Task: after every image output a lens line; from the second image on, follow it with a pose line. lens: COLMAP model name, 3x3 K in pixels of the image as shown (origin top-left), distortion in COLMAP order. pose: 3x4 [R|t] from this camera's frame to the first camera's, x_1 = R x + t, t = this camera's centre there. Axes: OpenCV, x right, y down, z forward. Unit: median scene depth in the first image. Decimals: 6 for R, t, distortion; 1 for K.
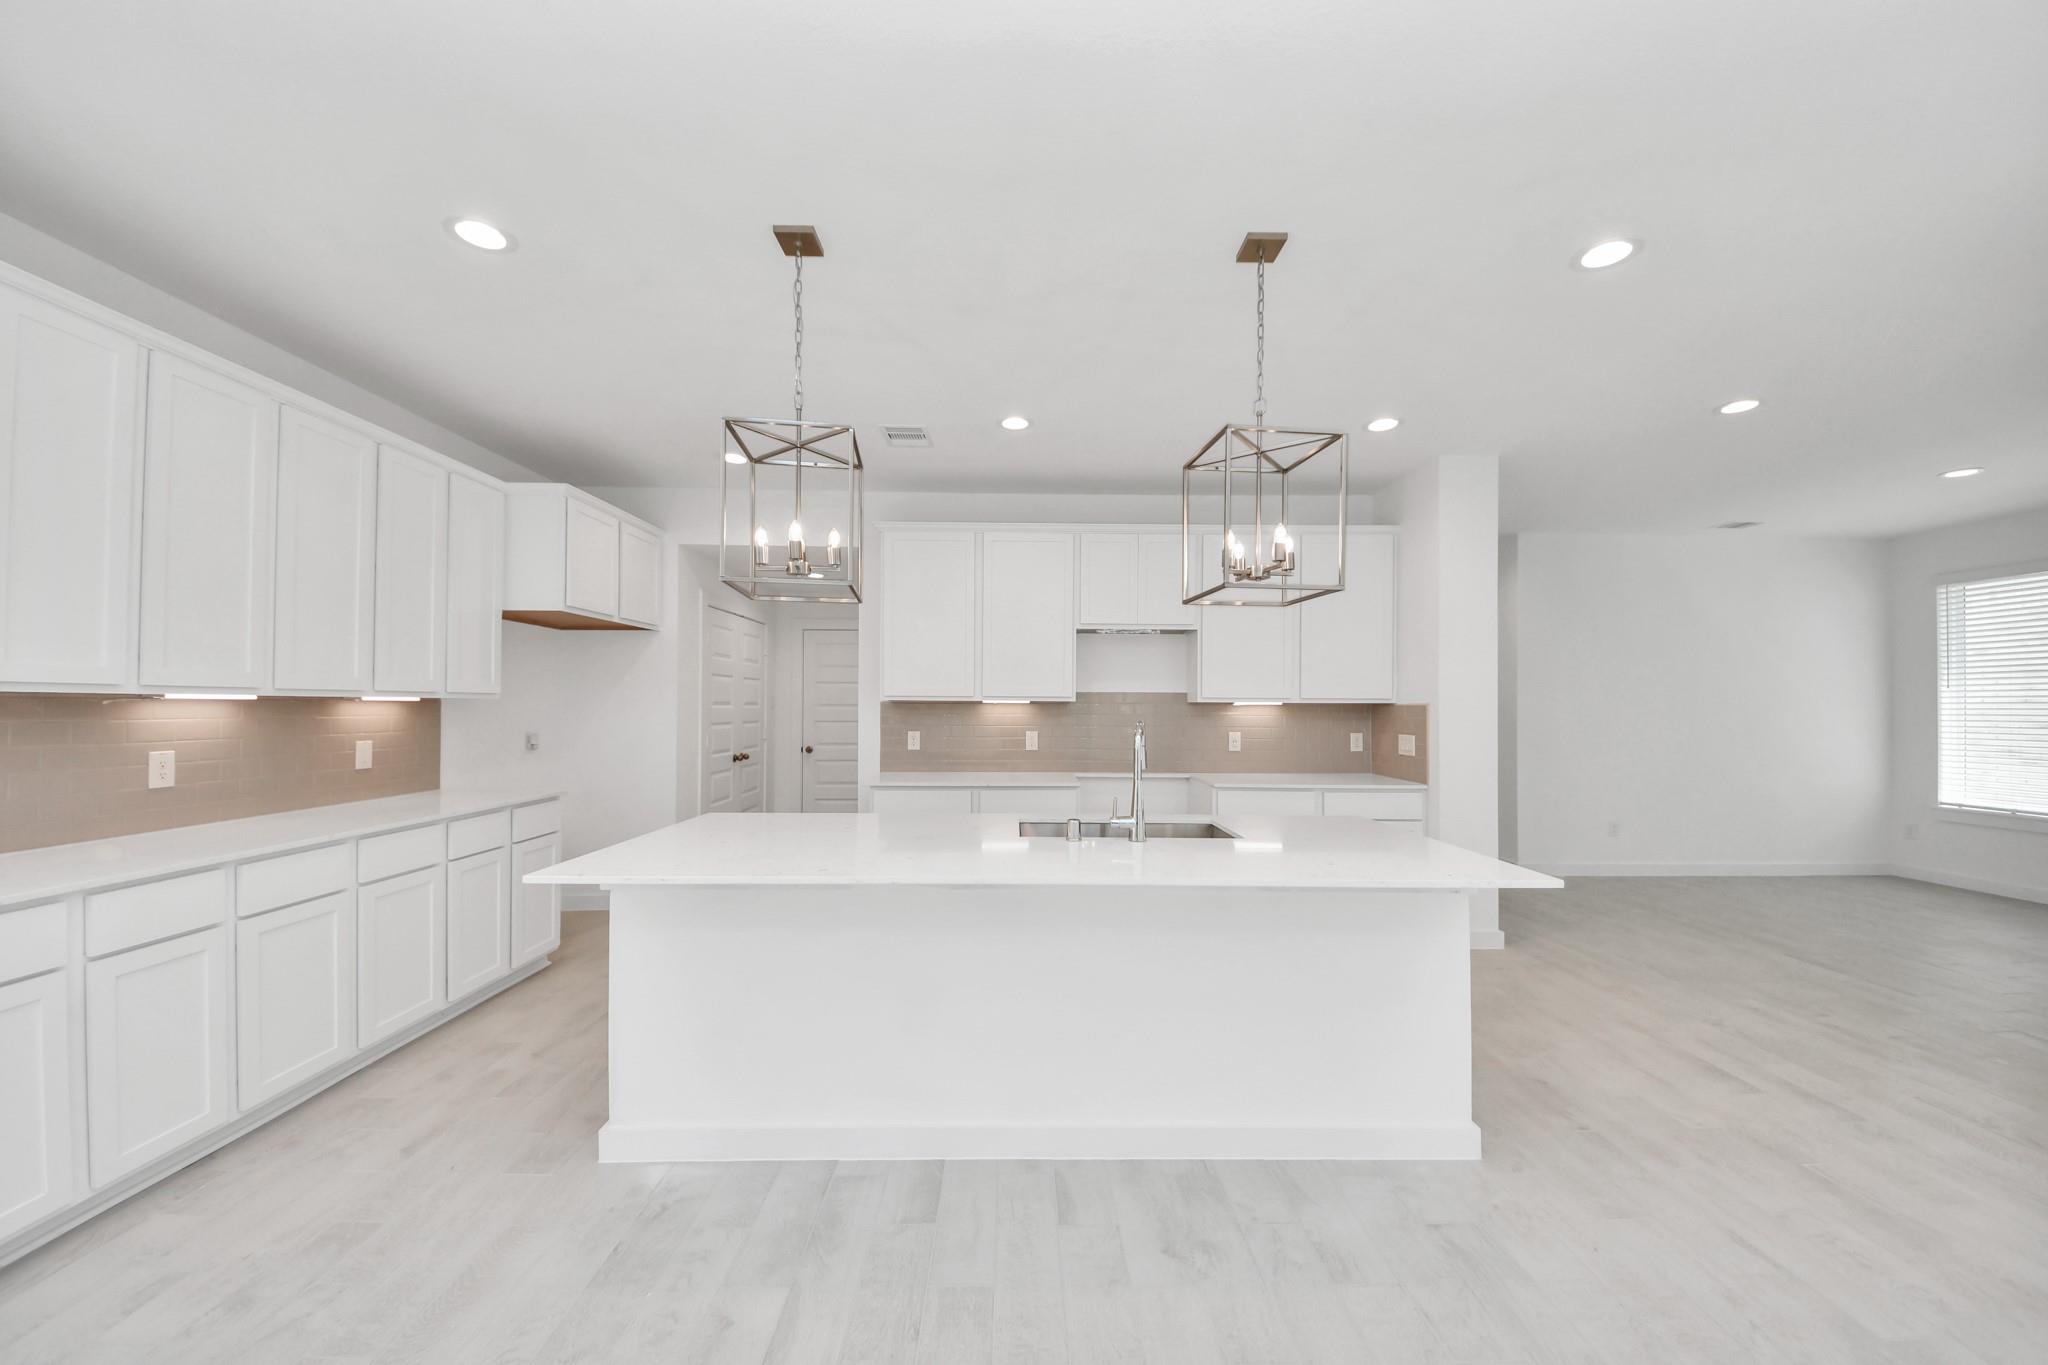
lens RADIAL K [[739.0, 0, 1034.0], [0, 739.0, 705.4], [0, 0, 1]] dist [-0.008974, -0.003381]
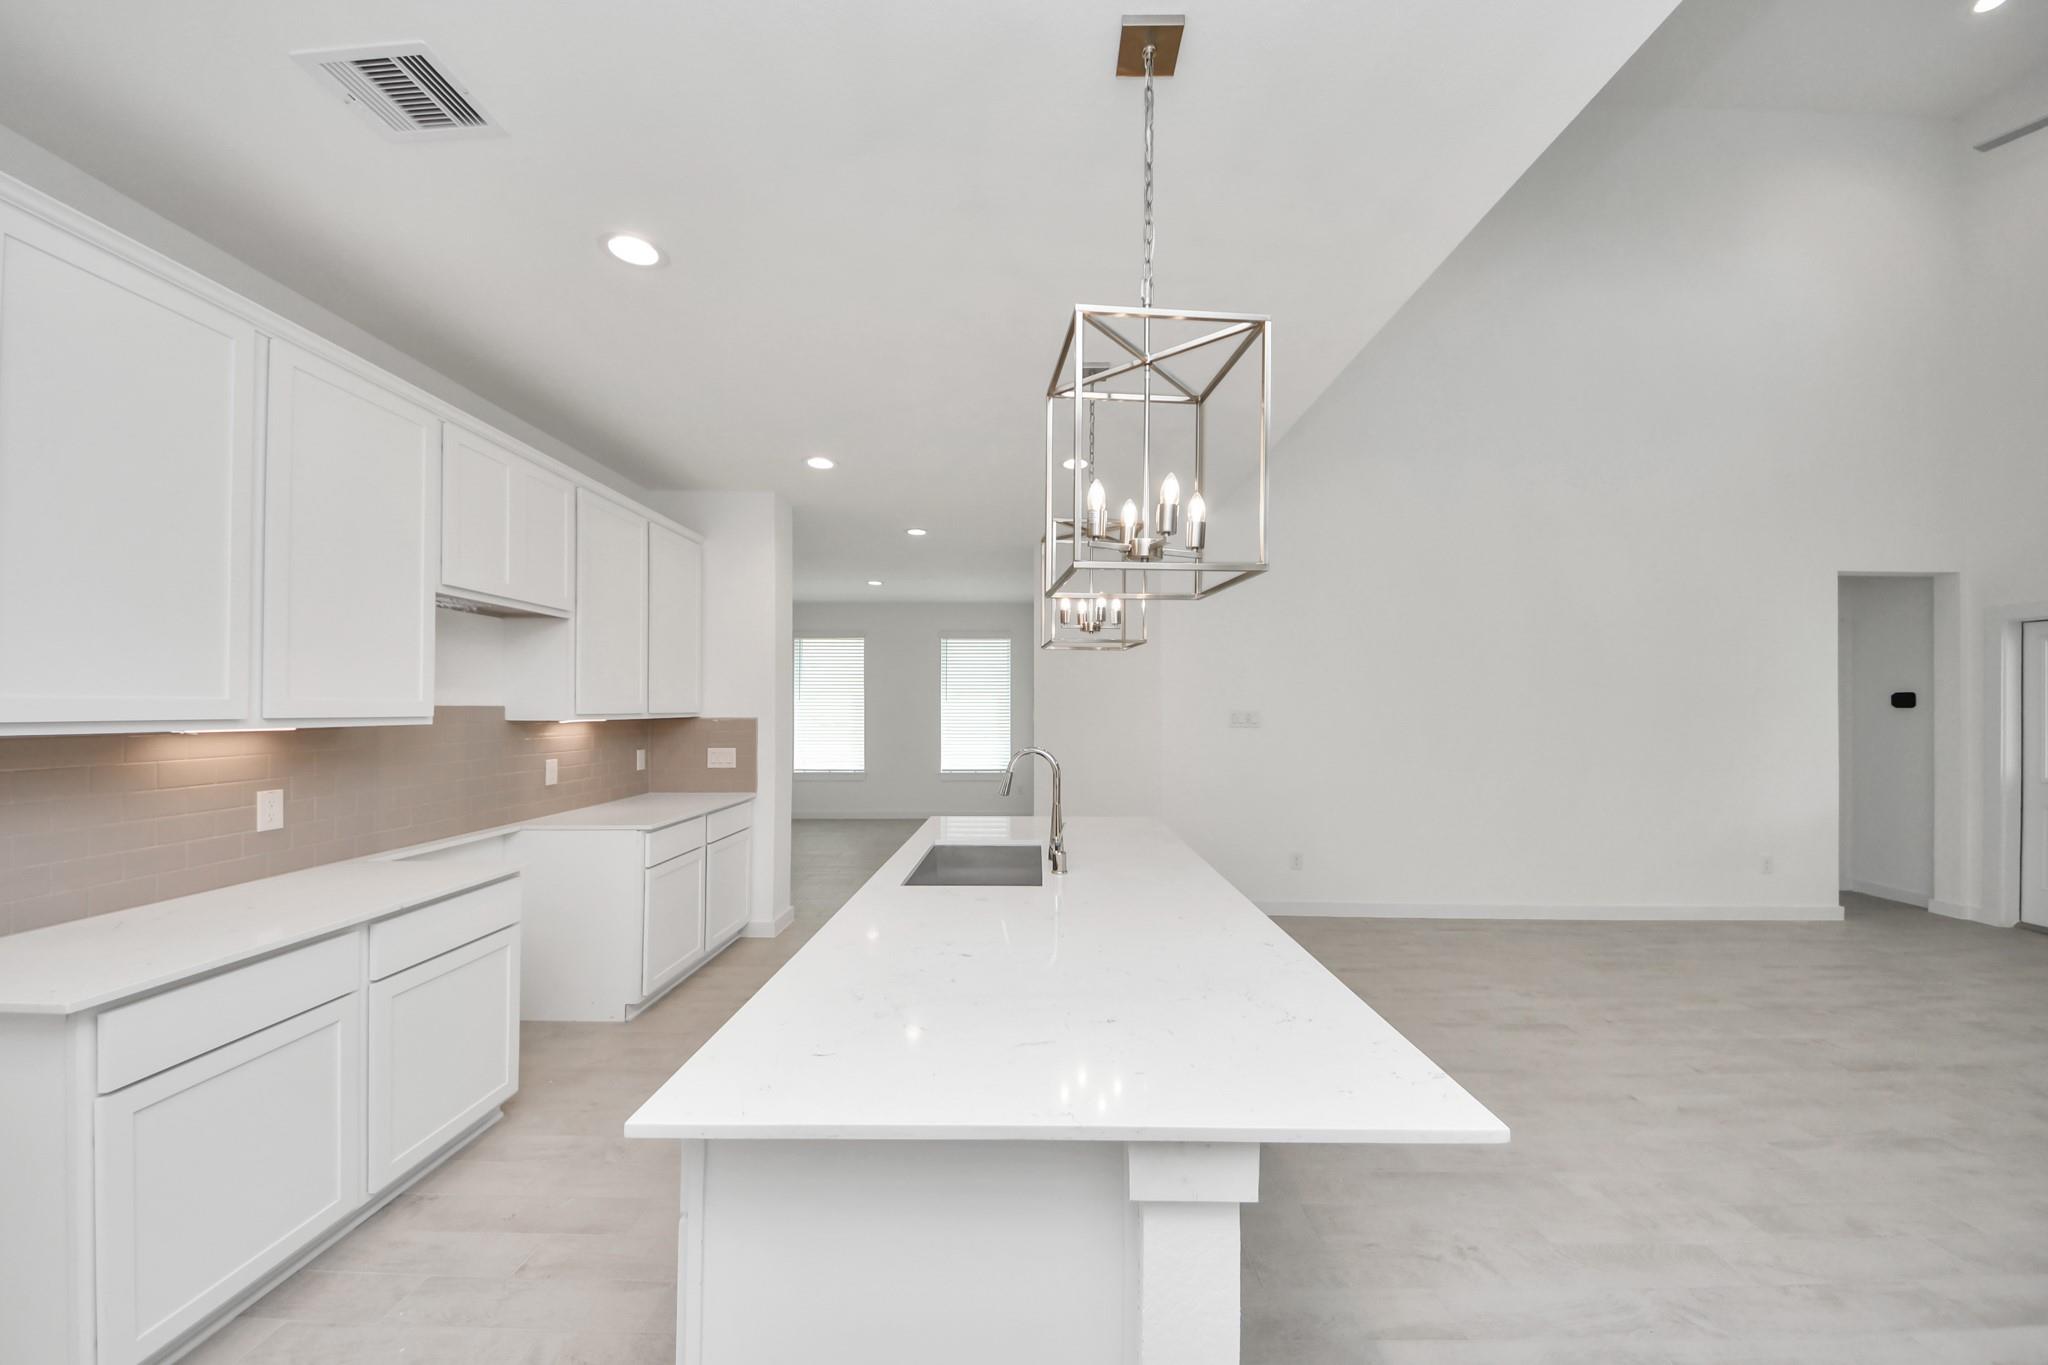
lens RADIAL K [[739.0, 0, 1026.9], [0, 739.0, 696.5], [0, 0, 1]] dist [-0.008974, -0.003381]
pose [[0.031176, 0.011004, 0.999453, -0.494686], [-0.001322, 0.999939, -0.010968, -0.020496], [-0.999513, -0.000979, 0.031189, 0.561913]]
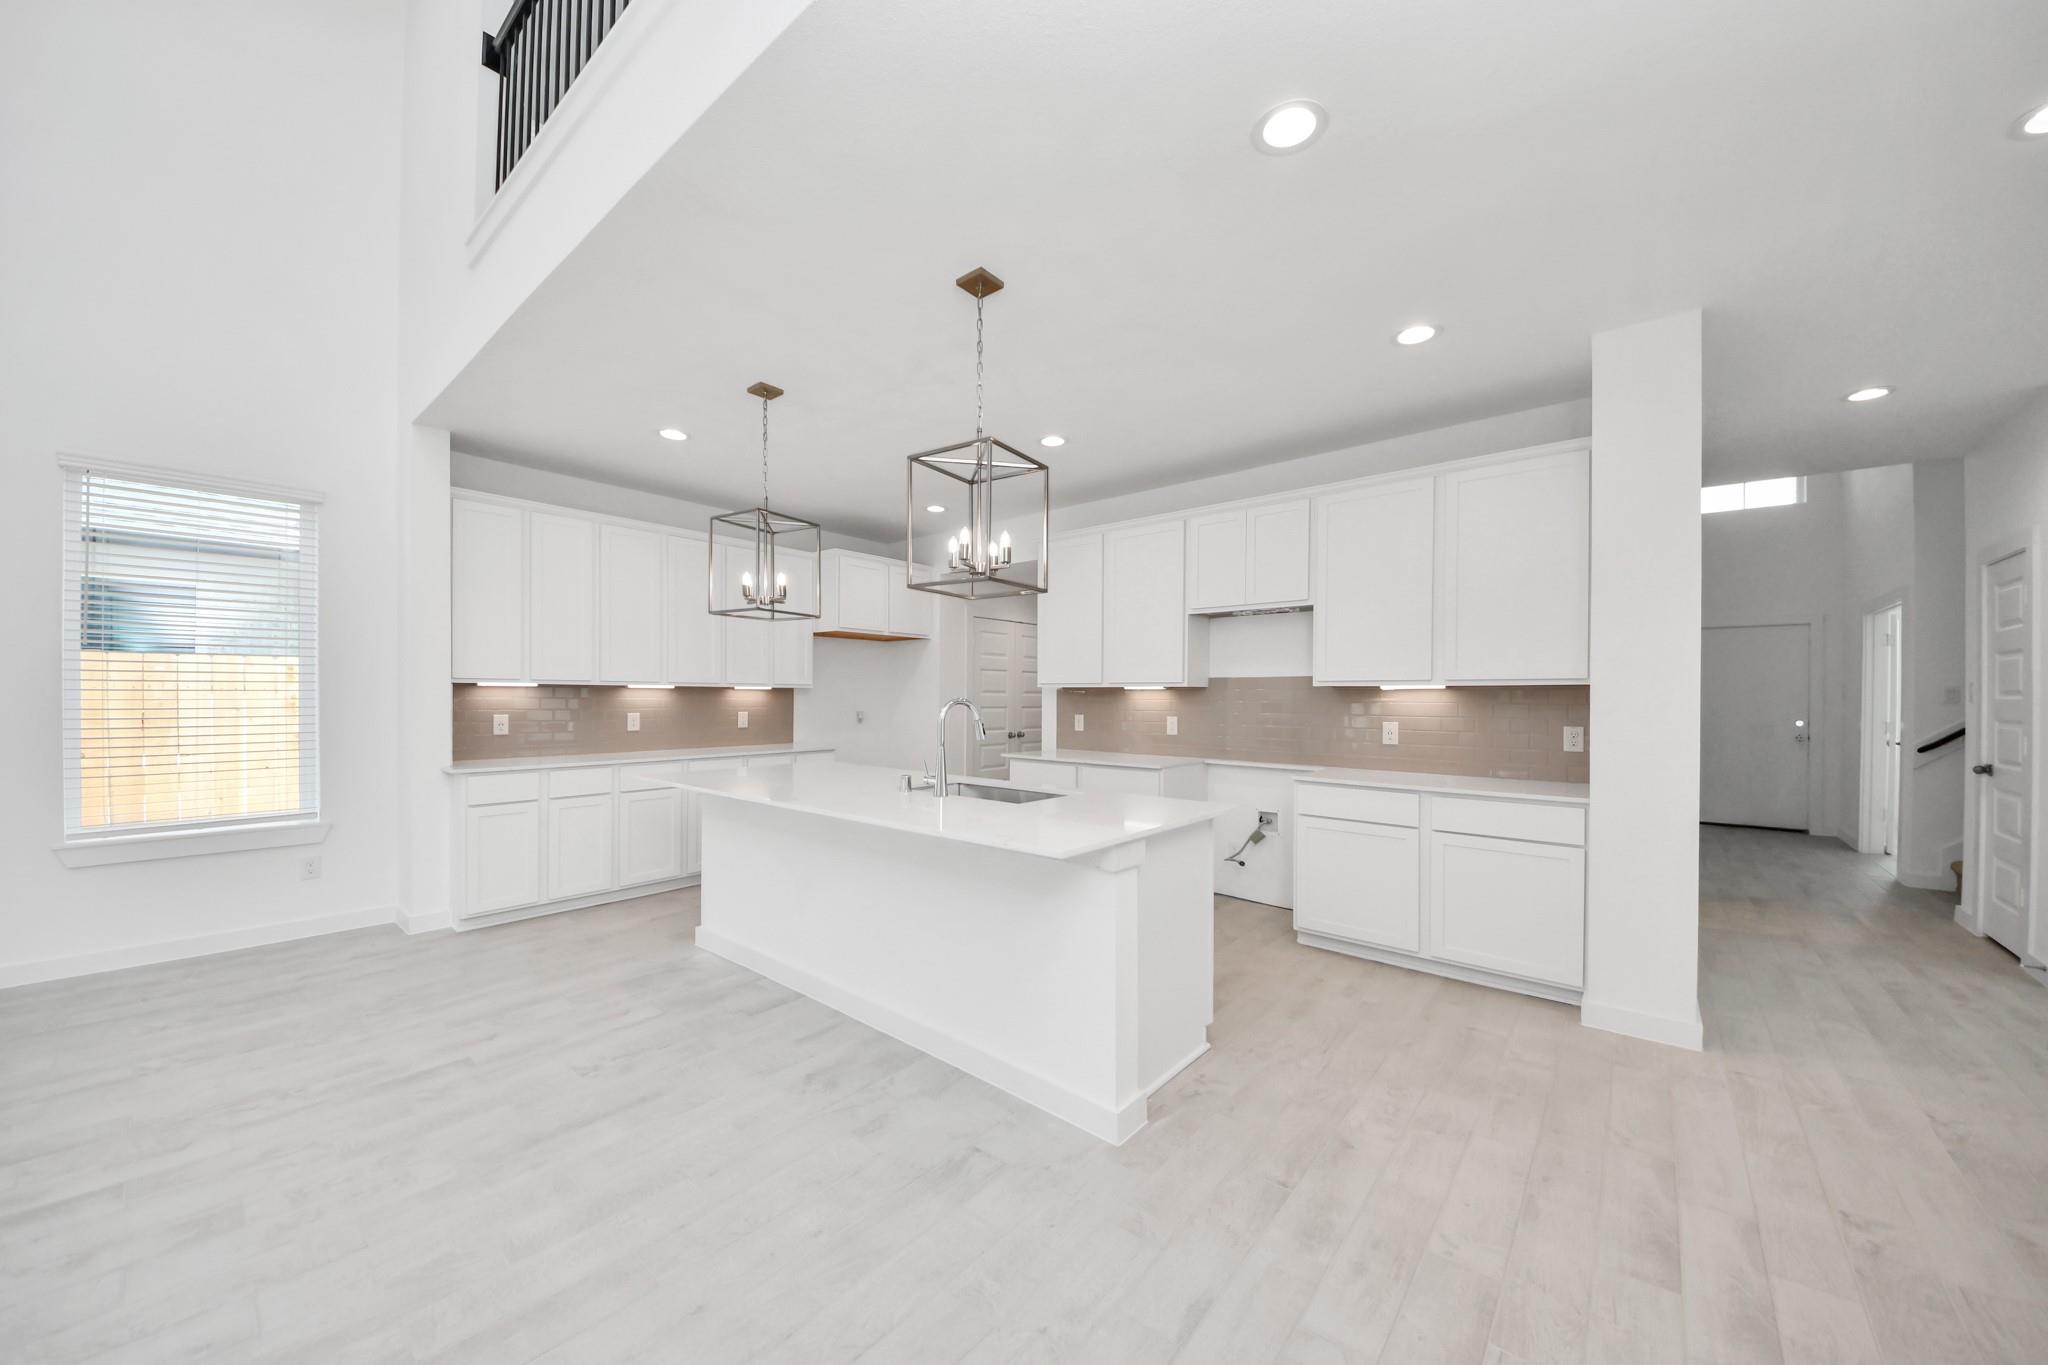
lens RADIAL K [[739.0, 0, 1009.5], [0, 739.0, 693.1], [0, 0, 1]] dist [-0.008974, -0.003381]
pose [[0.744460, -0.004514, -0.667652, 0.571207], [-0.000264, 0.999975, -0.007055, 0.011735], [0.667668, 0.005428, 0.744440, 0.085269]]
